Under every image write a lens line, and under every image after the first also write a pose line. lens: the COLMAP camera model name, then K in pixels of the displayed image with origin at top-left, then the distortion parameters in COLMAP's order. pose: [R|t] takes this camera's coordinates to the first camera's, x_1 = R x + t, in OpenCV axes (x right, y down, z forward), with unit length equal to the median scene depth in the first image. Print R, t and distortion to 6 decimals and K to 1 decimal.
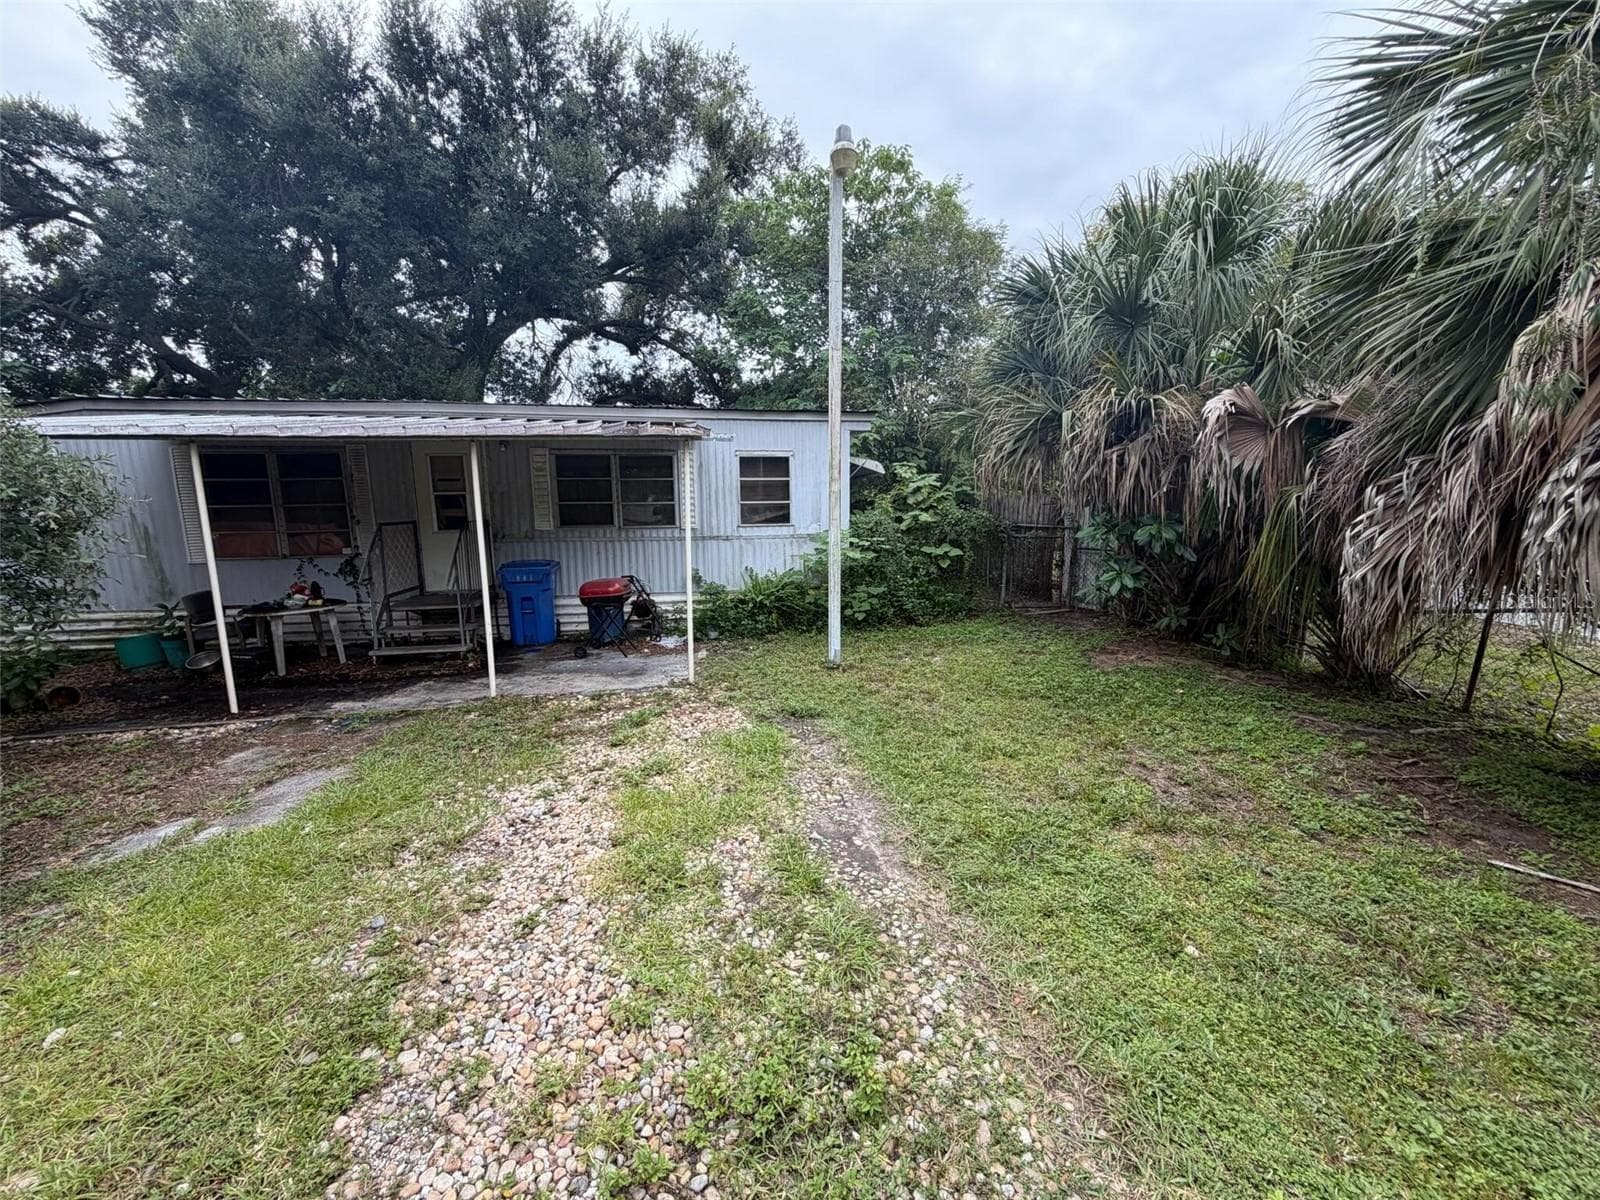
lens RADIAL K [[637.9, 0, 792.0], [0, 637.9, 600.7], [0, 0, 1]] dist [-0.000116, -0.000059]
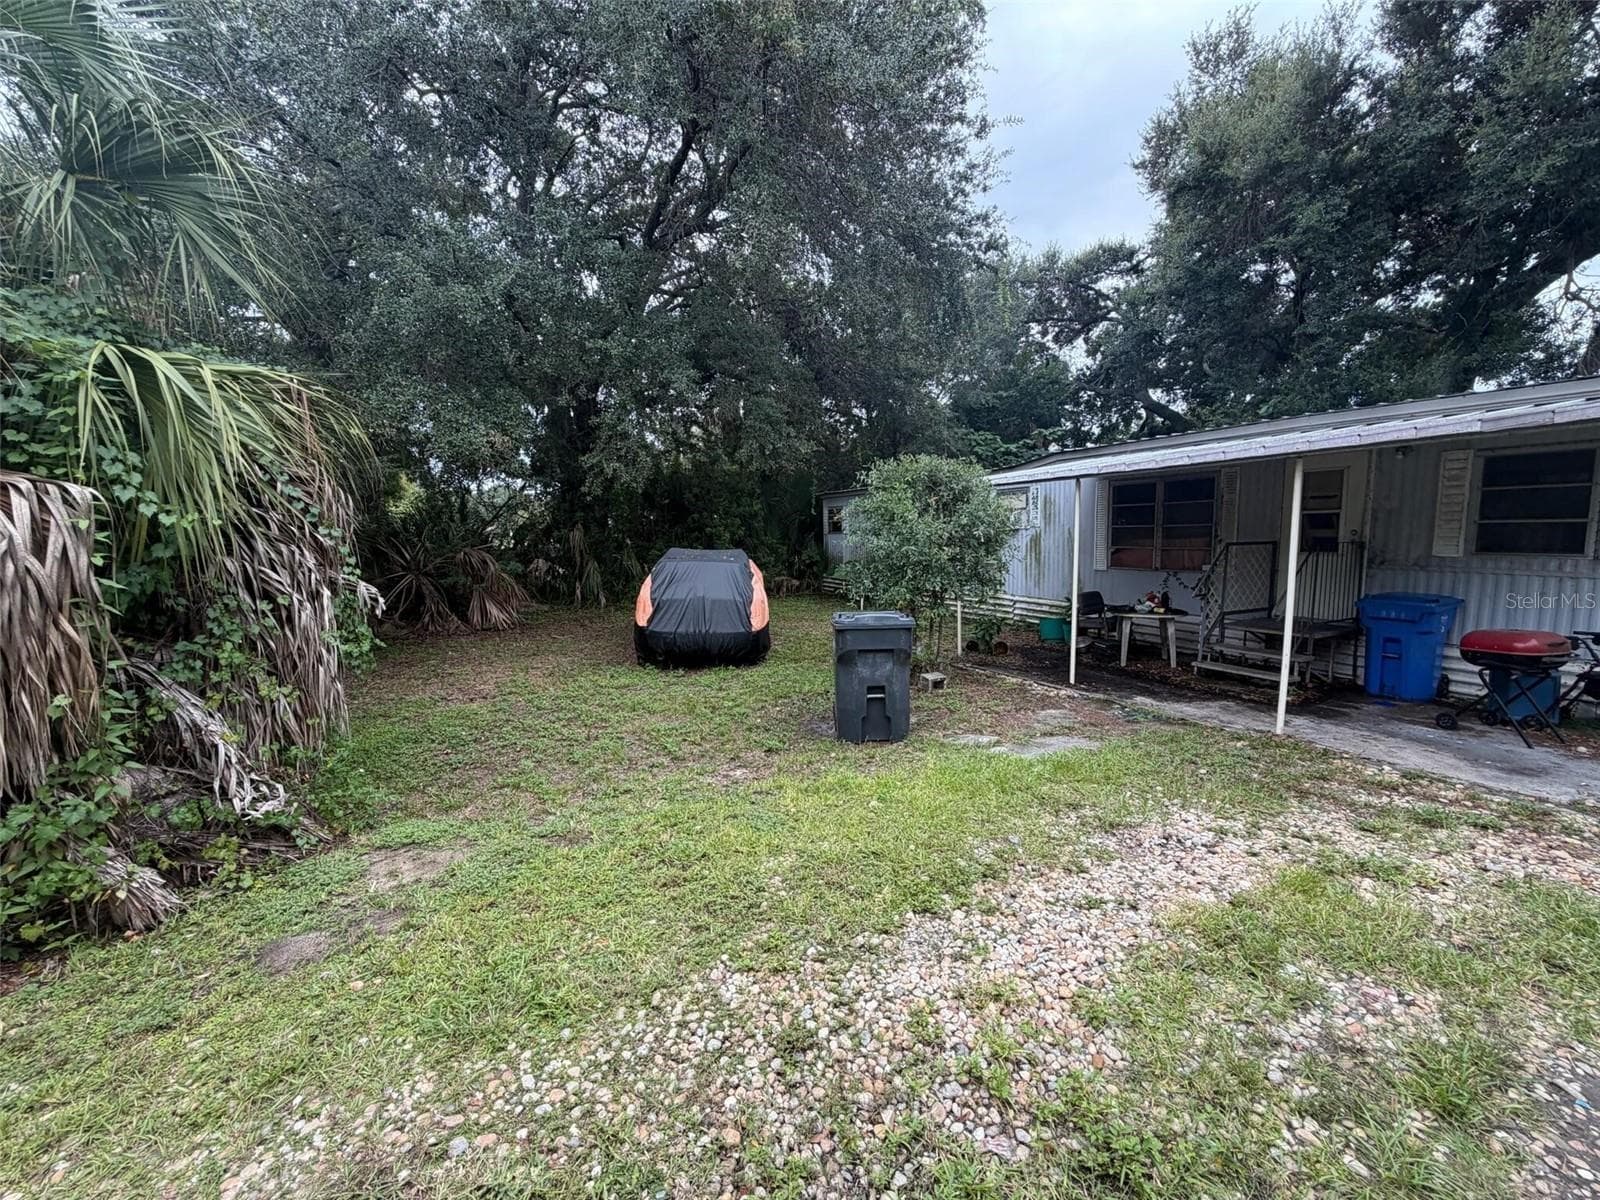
lens RADIAL K [[637.9, 0, 792.0], [0, 637.9, 600.7], [0, 0, 1]] dist [-0.000116, -0.000059]
pose [[0.271161, 0.111108, -0.956100, 0.214176], [-0.136226, 0.987747, 0.076151, -0.014566], [0.952845, 0.109596, 0.282974, 0.057523]]
